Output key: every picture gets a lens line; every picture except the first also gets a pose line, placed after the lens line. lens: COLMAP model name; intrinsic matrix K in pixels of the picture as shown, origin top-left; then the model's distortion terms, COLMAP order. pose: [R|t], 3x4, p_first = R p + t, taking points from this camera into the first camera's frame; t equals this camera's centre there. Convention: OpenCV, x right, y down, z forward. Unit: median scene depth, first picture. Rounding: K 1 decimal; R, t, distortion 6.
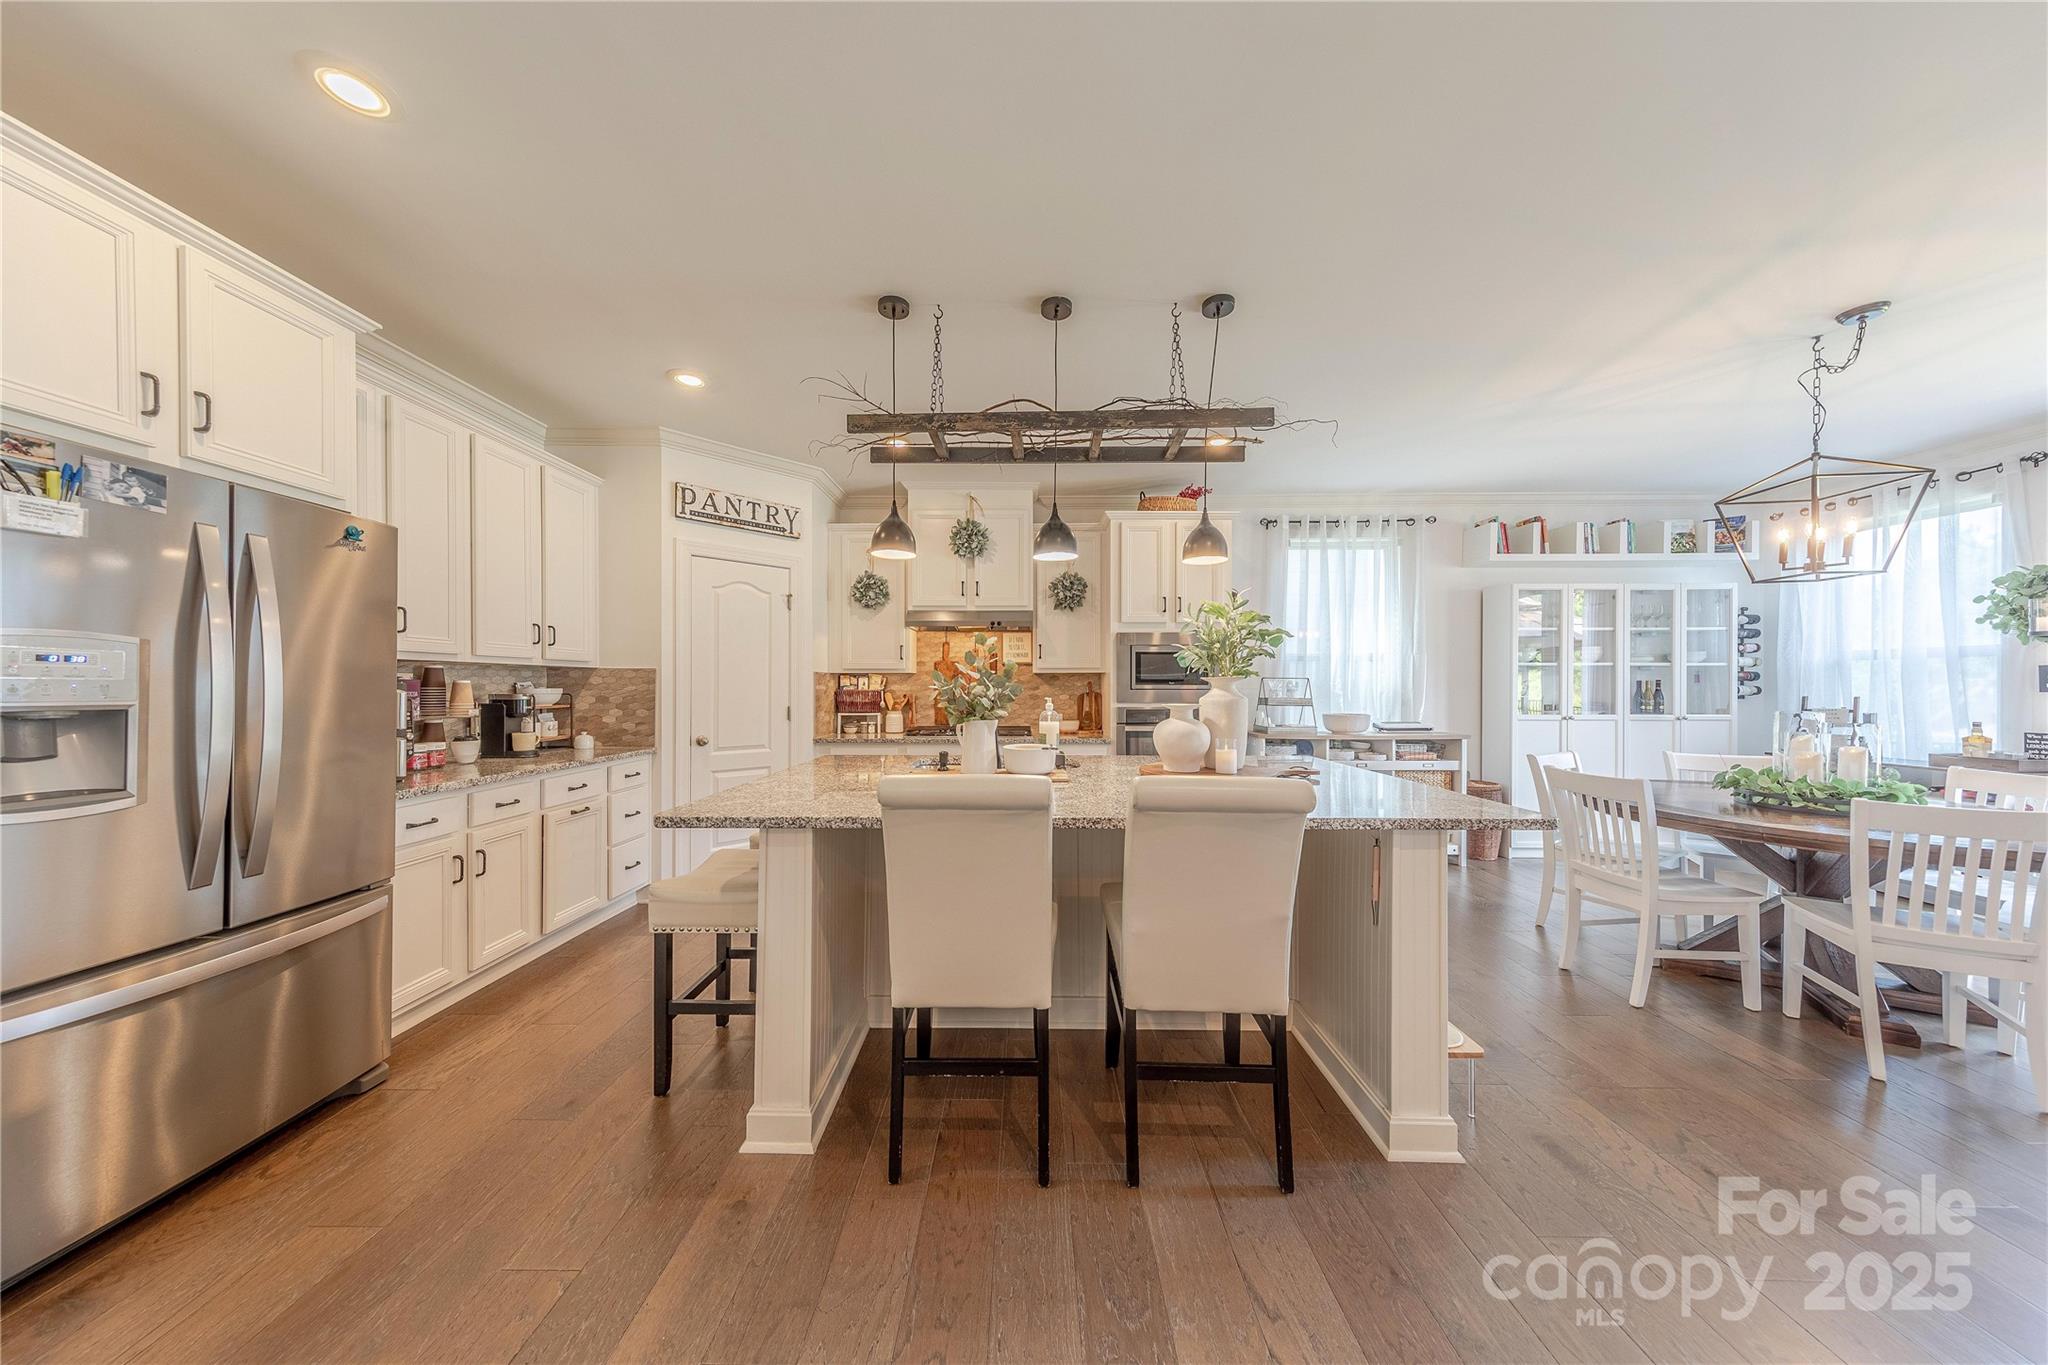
lens RADIAL K [[651.9, 0, 1015.8], [0, 651.9, 684.0], [0, 0, 1]] dist [0.013561, -0.000482]
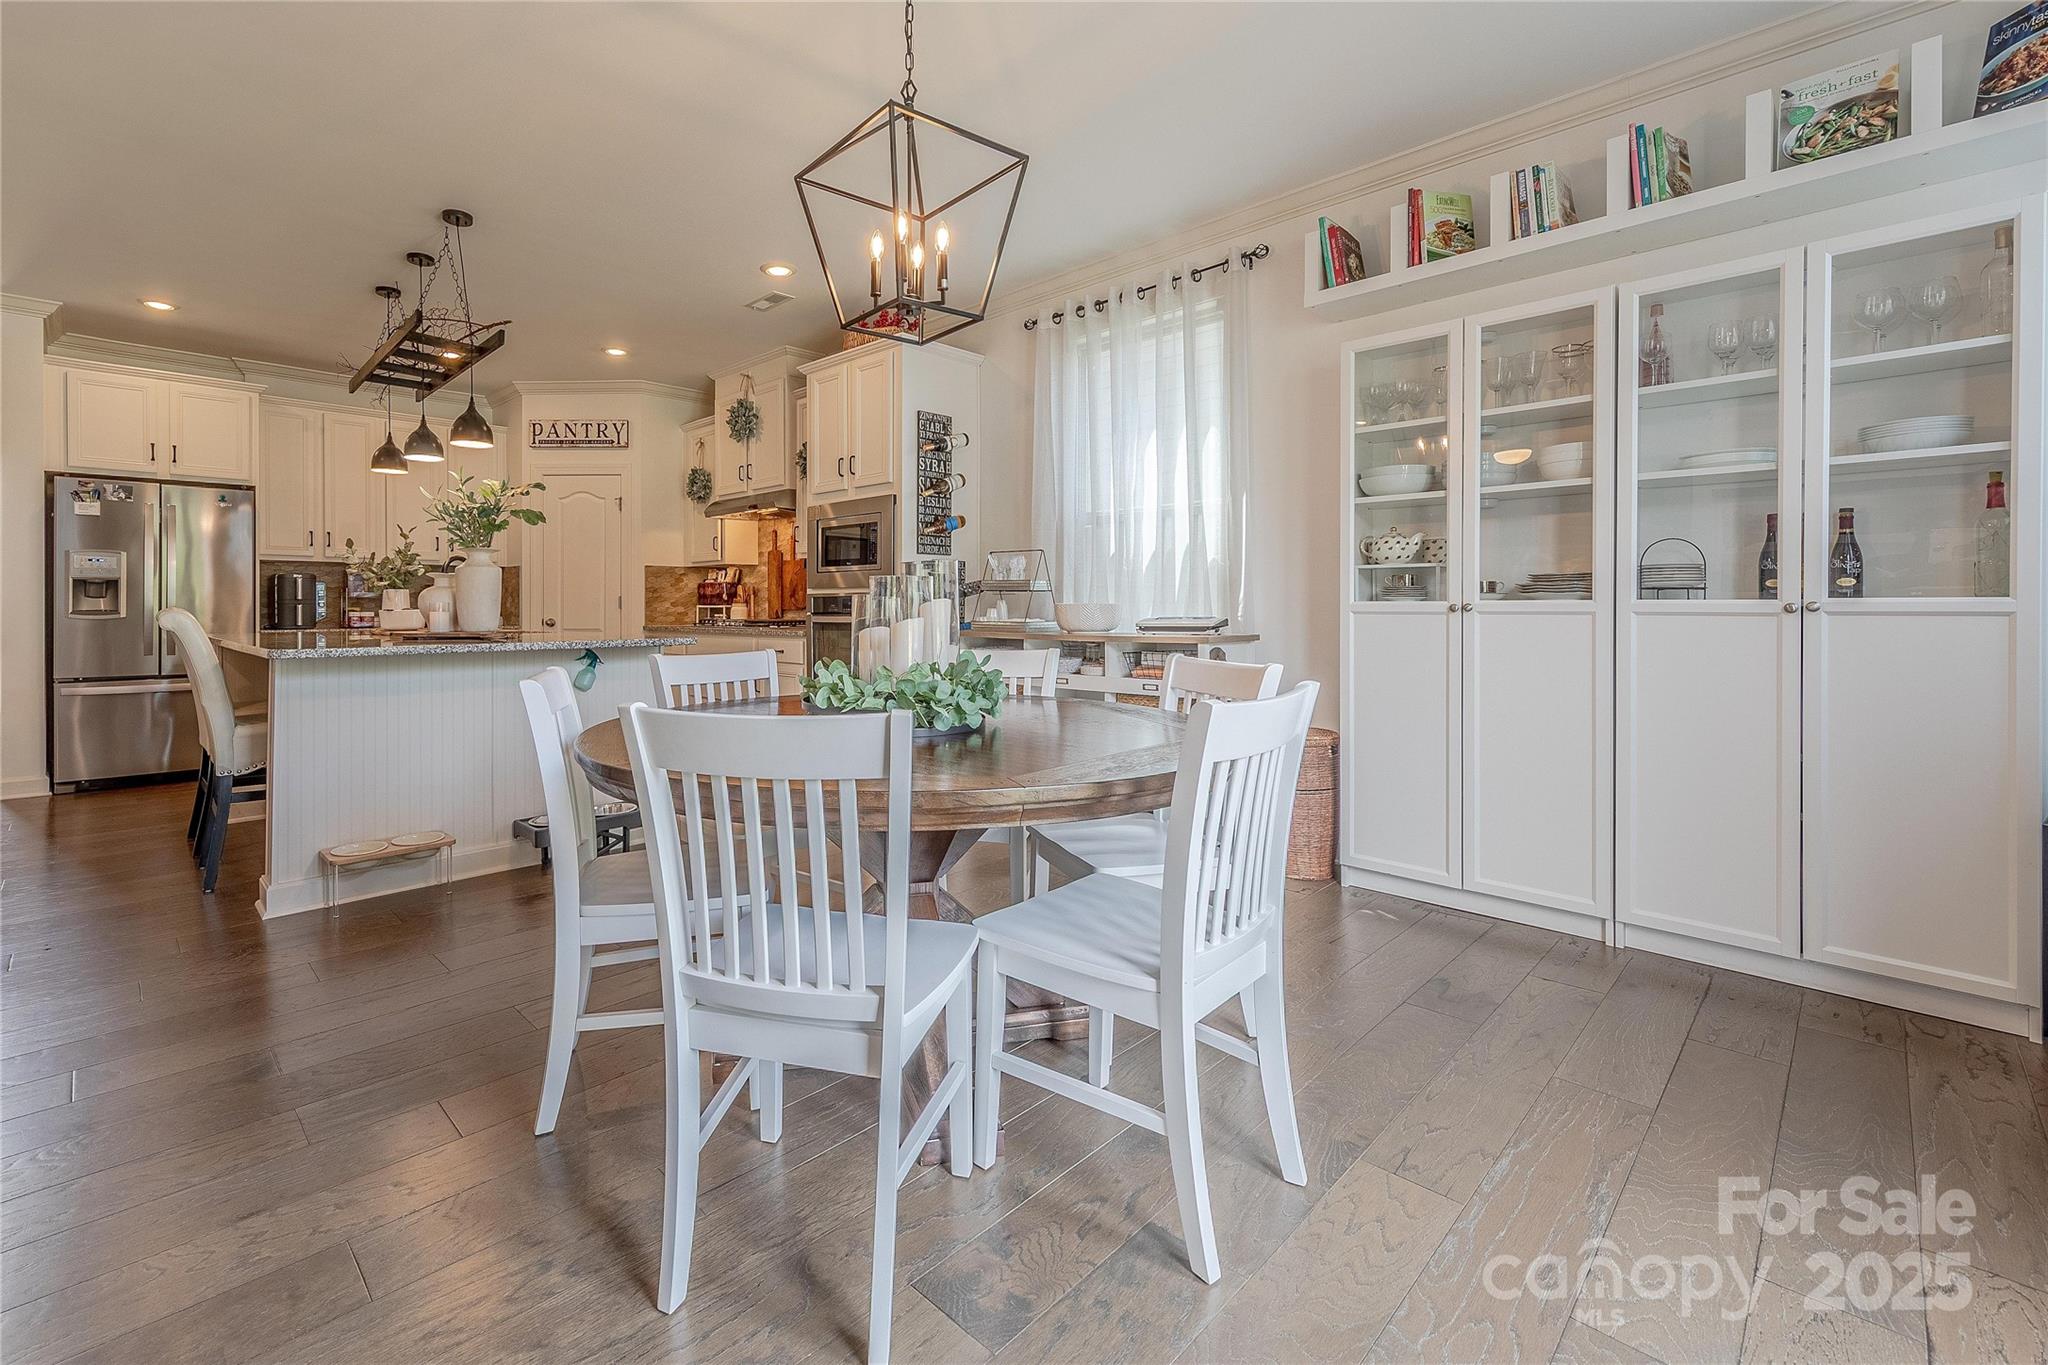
lens RADIAL K [[885.0, 0, 914.3], [0, 885.0, 607.0], [0, 0, 1]] dist [0.002195, 0.000220]
pose [[0.680199, -0.000649, -0.733027, 1.087152], [0.005123, 0.999979, 0.003869, 0.048374], [0.733009, -0.006388, 0.680189, 0.311366]]
